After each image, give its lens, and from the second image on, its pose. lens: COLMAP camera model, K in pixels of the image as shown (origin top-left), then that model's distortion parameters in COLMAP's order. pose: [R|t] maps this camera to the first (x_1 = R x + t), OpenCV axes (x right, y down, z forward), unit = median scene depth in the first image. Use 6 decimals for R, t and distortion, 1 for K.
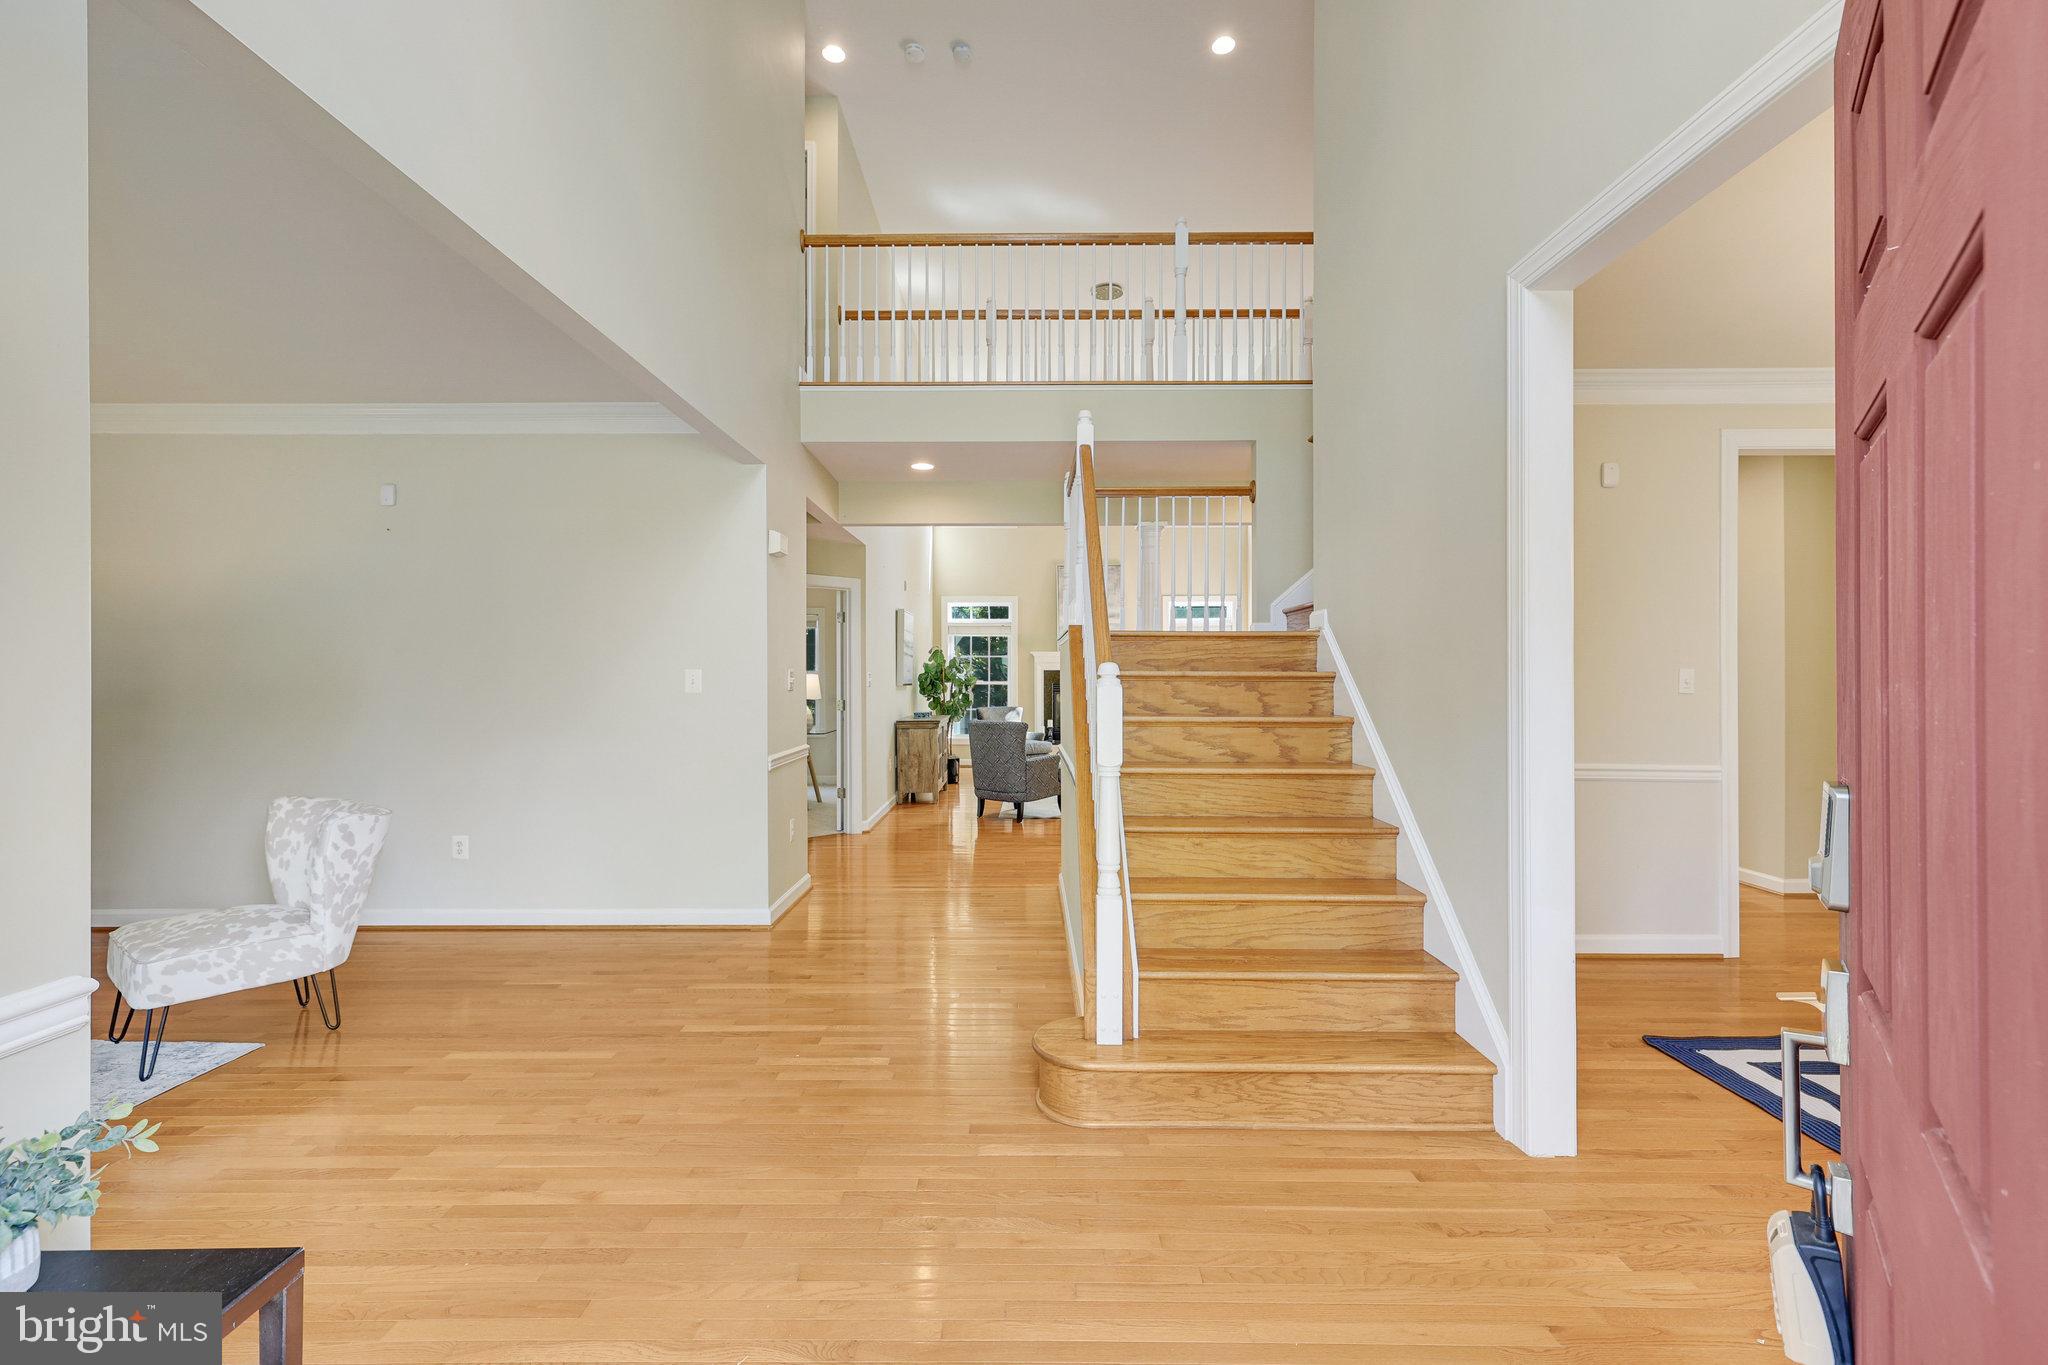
lens RADIAL K [[899.2, 0, 1010.7], [0, 899.2, 681.9], [0, 0, 1]] dist [0.000524, 0.001452]
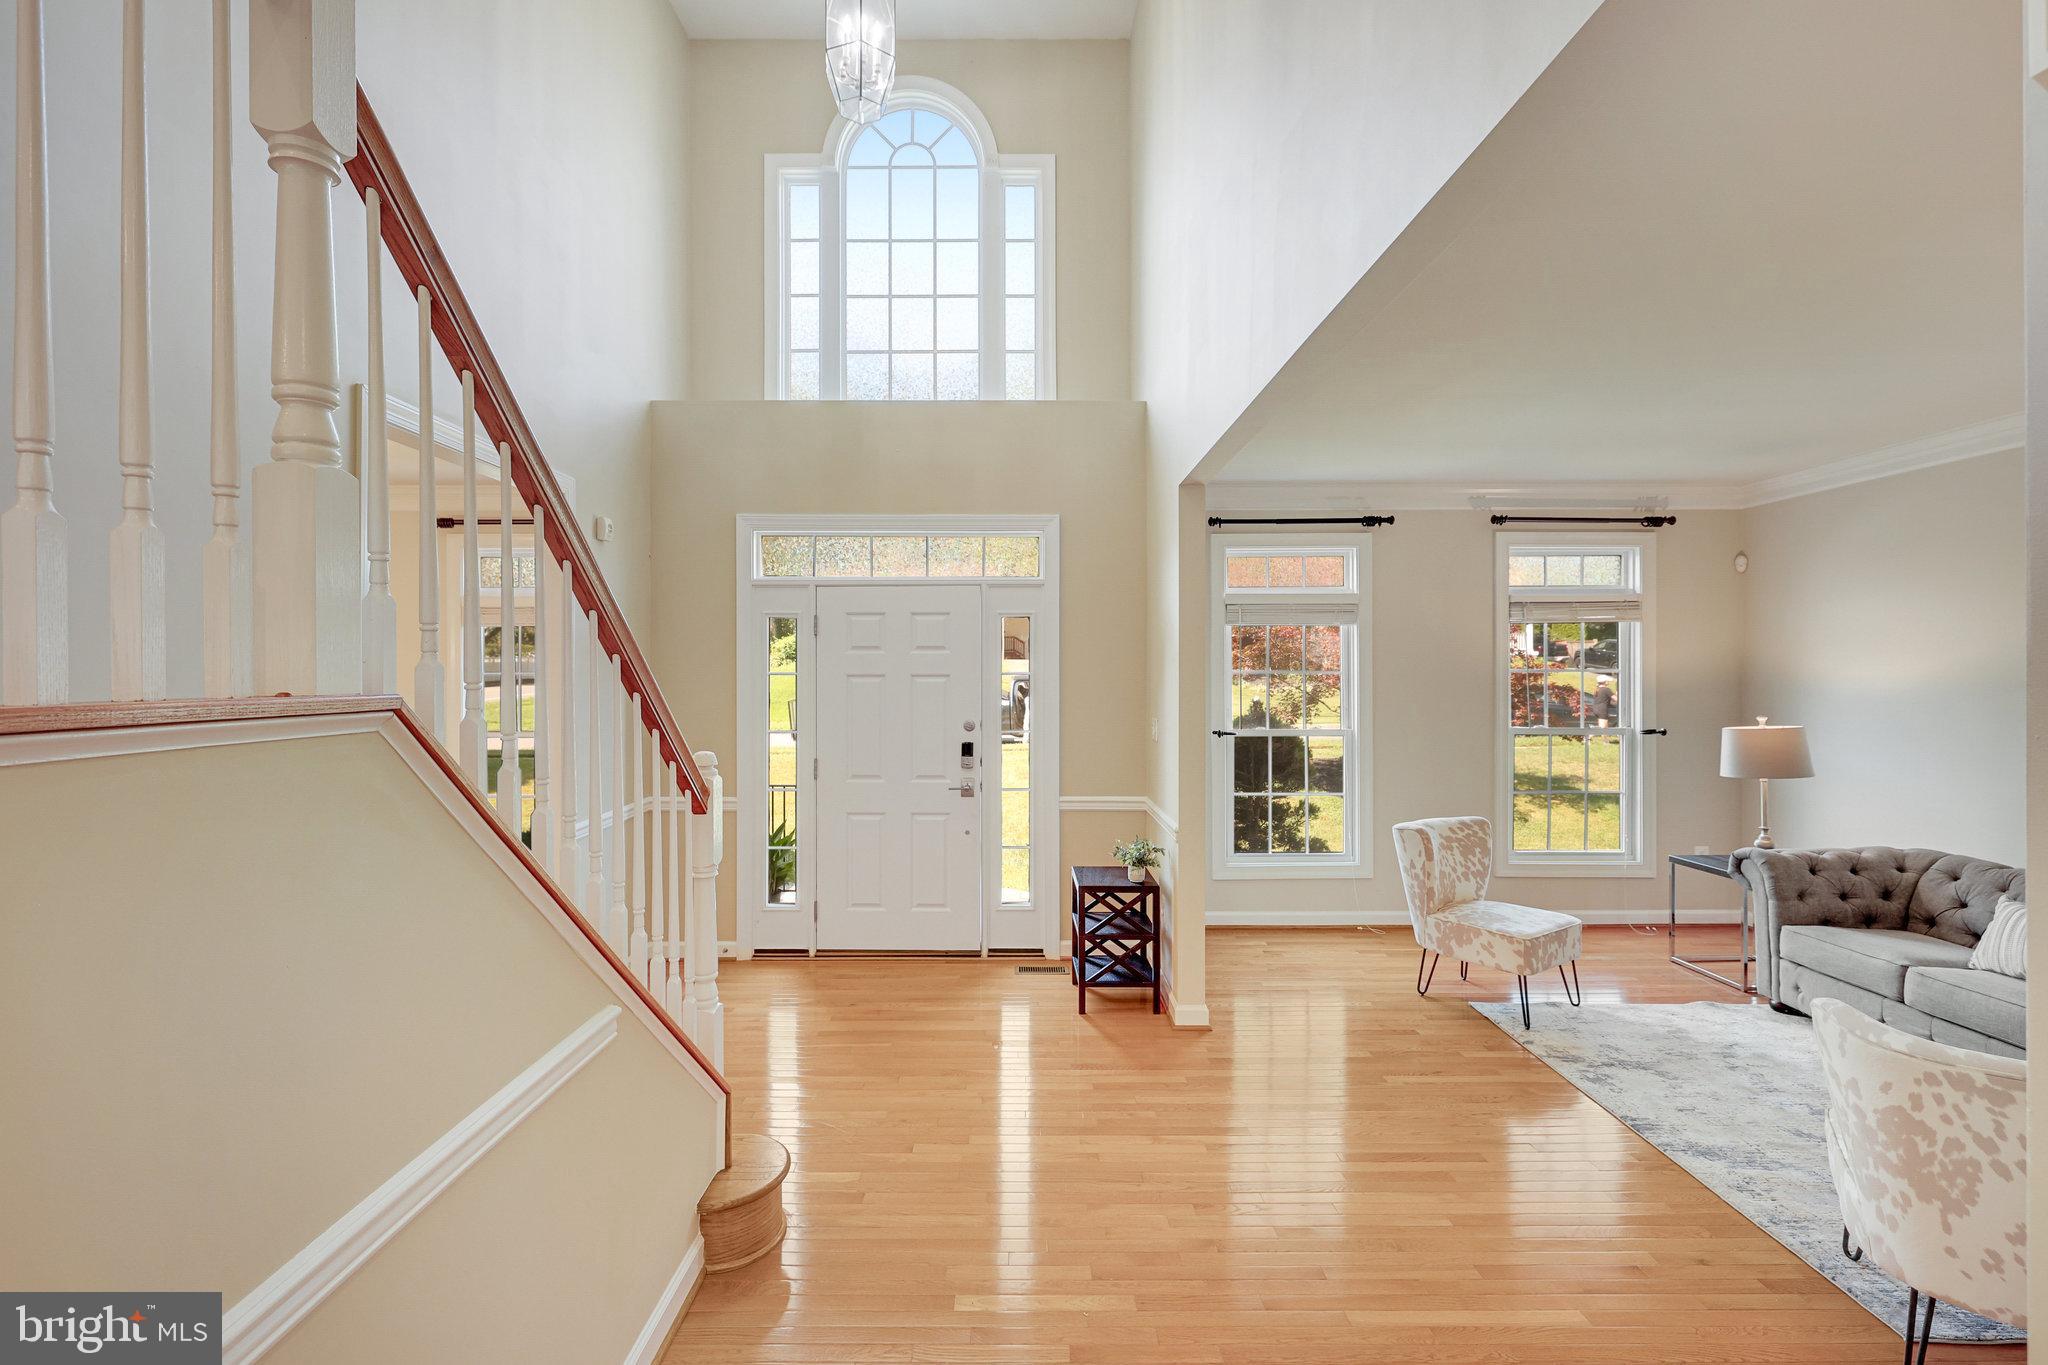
lens RADIAL K [[936.3, 0, 1014.5], [0, 936.3, 668.9], [0, 0, 1]] dist [0.012804, 0.000051]
pose [[-0.999736, 0.000935, -0.022951, -0.141659], [0.000774, 0.999975, 0.007000, -0.087807], [0.022957, 0.006980, -0.999712, 1.526795]]
